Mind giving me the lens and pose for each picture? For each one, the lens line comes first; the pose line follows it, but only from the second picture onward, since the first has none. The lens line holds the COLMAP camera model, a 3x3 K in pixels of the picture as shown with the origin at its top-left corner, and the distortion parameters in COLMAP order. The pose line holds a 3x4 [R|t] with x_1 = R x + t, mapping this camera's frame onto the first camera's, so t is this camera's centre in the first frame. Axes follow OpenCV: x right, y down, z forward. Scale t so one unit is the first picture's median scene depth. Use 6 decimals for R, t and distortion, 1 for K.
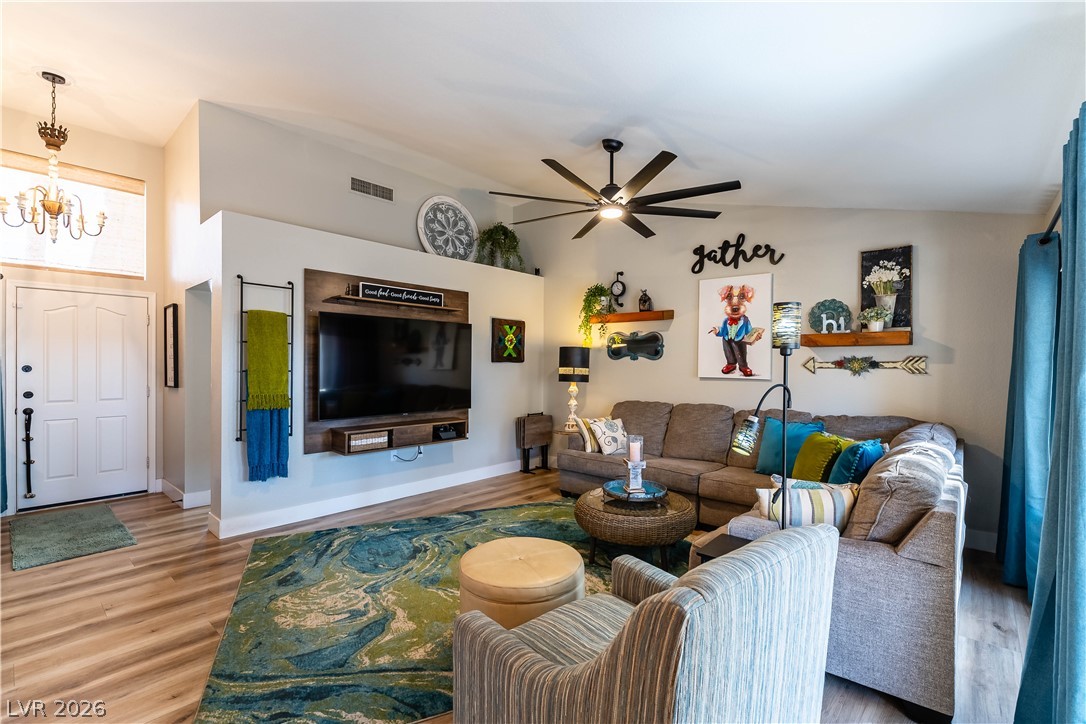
lens RADIAL K [[481.8, 0, 552.5], [0, 481.8, 366.1], [0, 0, 1]] dist [-0.000488, 0.000057]
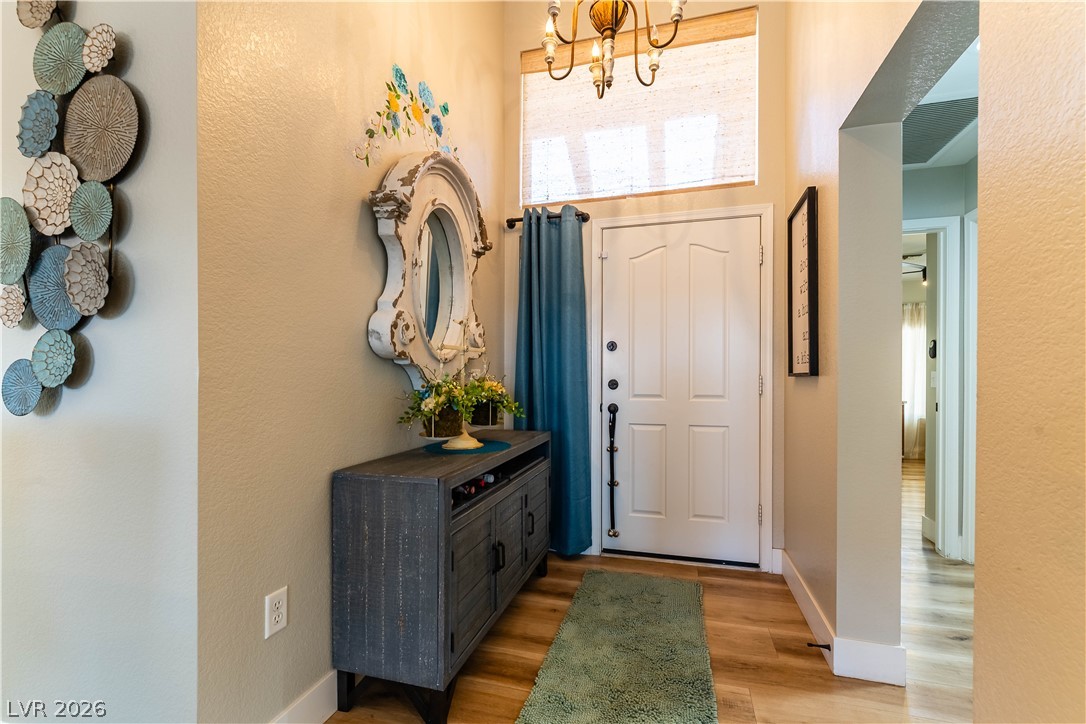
lens RADIAL K [[470.8, 0, 545.3], [0, 470.8, 376.2], [0, 0, 1]] dist [-0.000023, 0.000061]
pose [[0.427328, -0.000174, -0.904097, -0.489940], [-0.002370, 0.999996, -0.001312, 0.045881], [0.904094, 0.002703, 0.427326, 0.585020]]
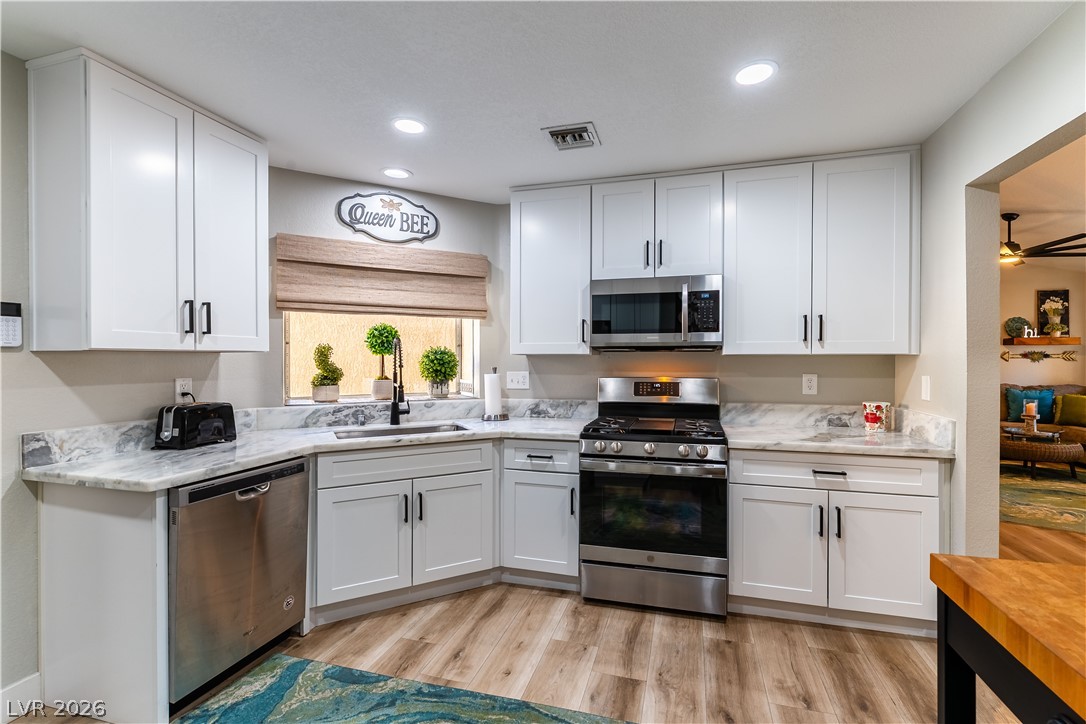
lens RADIAL K [[474.4, 0, 553.3], [0, 474.4, 361.8], [0, 0, 1]] dist [-0.000488, -0.000210]
pose [[0.905203, -0.005977, 0.424937, -1.449933], [0.004719, 0.999981, 0.004013, 0.003125], [-0.424952, -0.001628, 0.905214, 0.174424]]
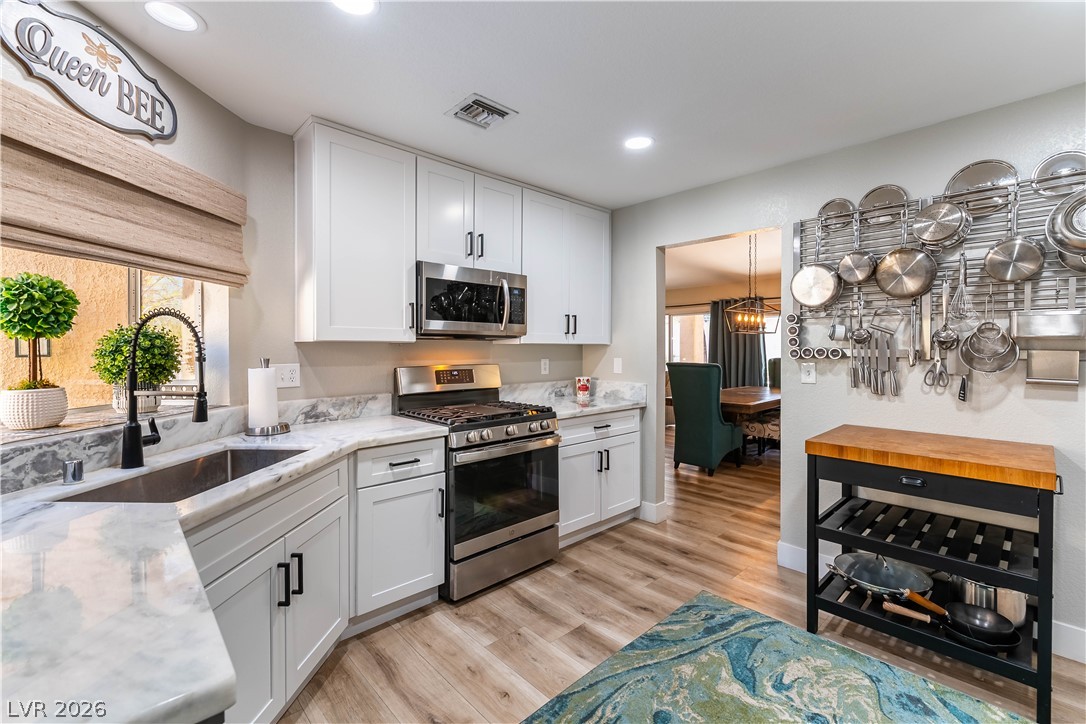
lens RADIAL K [[468.0, 0, 543.6], [0, 468.0, 351.9], [0, 0, 1]] dist [-0.001383, -0.000359]
pose [[0.105032, -0.012975, 0.994384, -1.678212], [0.002101, 0.999916, 0.012825, 0.001099], [-0.994467, 0.000742, 0.105050, 0.505744]]
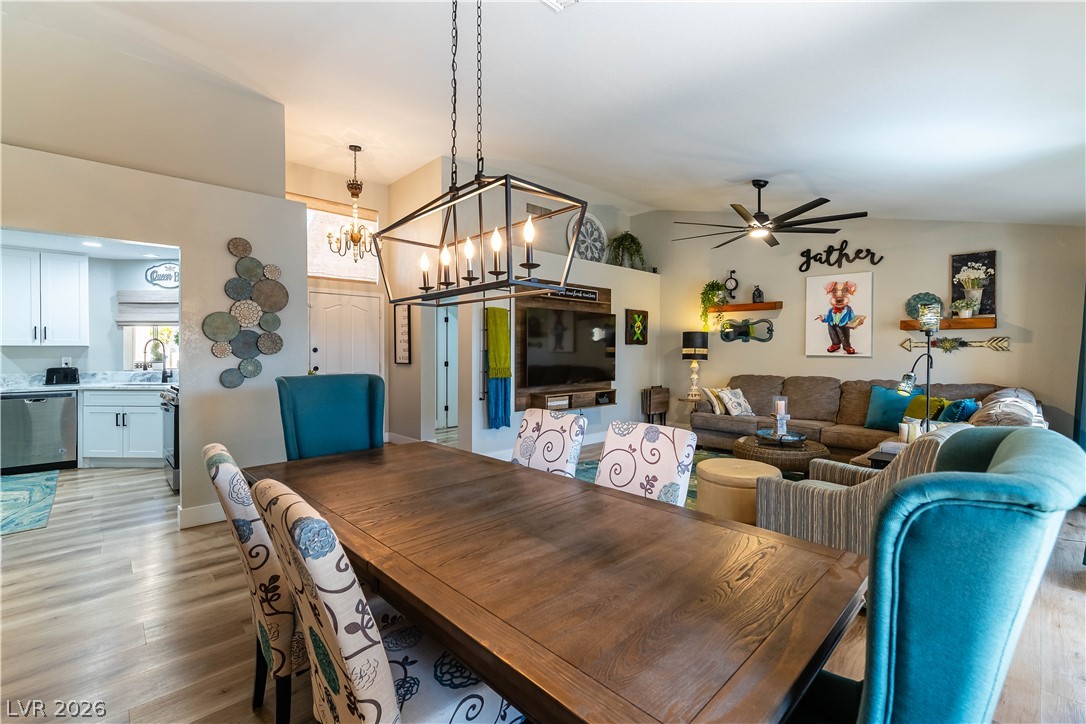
lens RADIAL K [[472.4, 0, 545.5], [0, 472.4, 351.8], [0, 0, 1]] dist [-0.001054, -0.000164]
pose [[0.996017, -0.003595, -0.089096, -0.276898], [0.003794, 0.999991, 0.002063, 0.009585], [0.089088, -0.002393, 0.996021, -0.294010]]
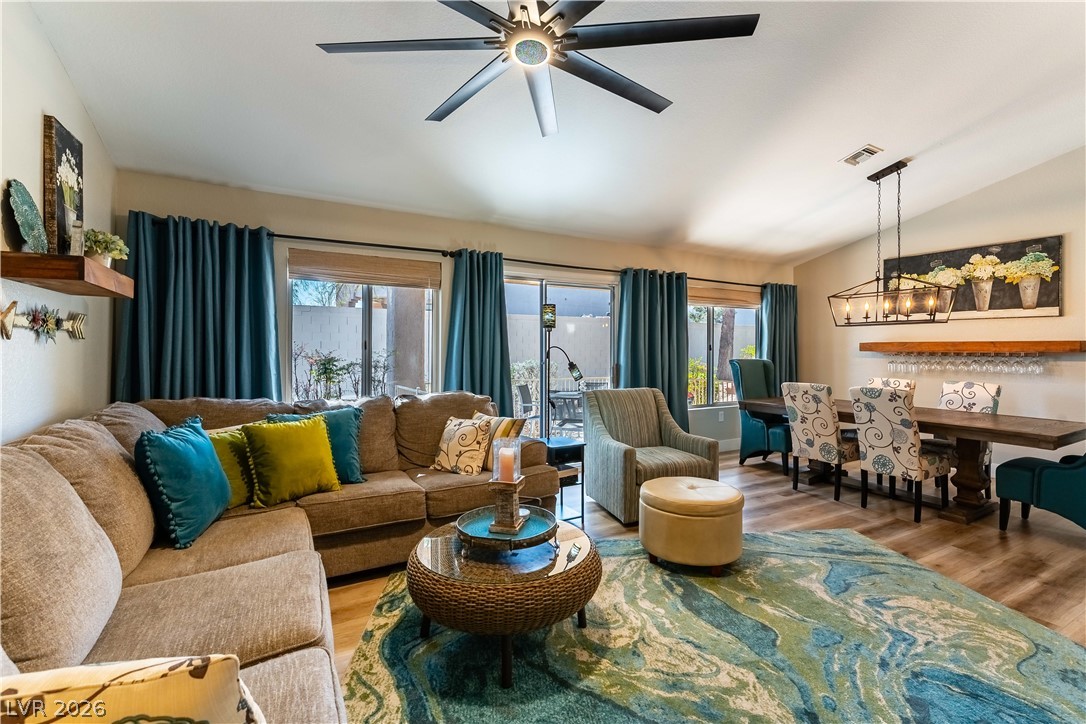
lens RADIAL K [[481.3, 0, 550.9], [0, 481.3, 349.0], [0, 0, 1]] dist [-0.001156, 0.000046]
pose [[-0.943417, -0.009802, 0.331464, -0.066563], [-0.009291, 0.999952, 0.003126, 0.017675], [-0.331478, -0.000131, -0.943463, 1.158974]]
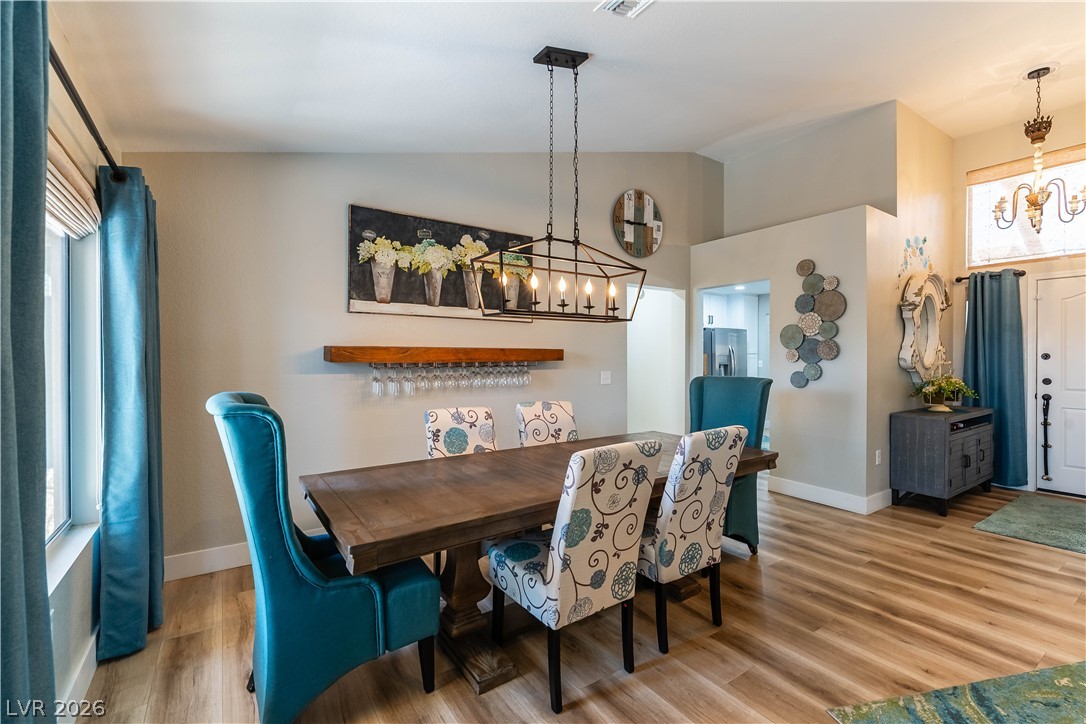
lens RADIAL K [[483.4, 0, 563.0], [0, 483.4, 356.0], [0, 0, 1]] dist [0.000502, -0.000011]
pose [[-0.230272, -0.001986, -0.973124, 0.165183], [-0.005108, 0.999987, -0.000832, 0.009986], [0.973113, 0.004779, -0.230279, 0.203593]]
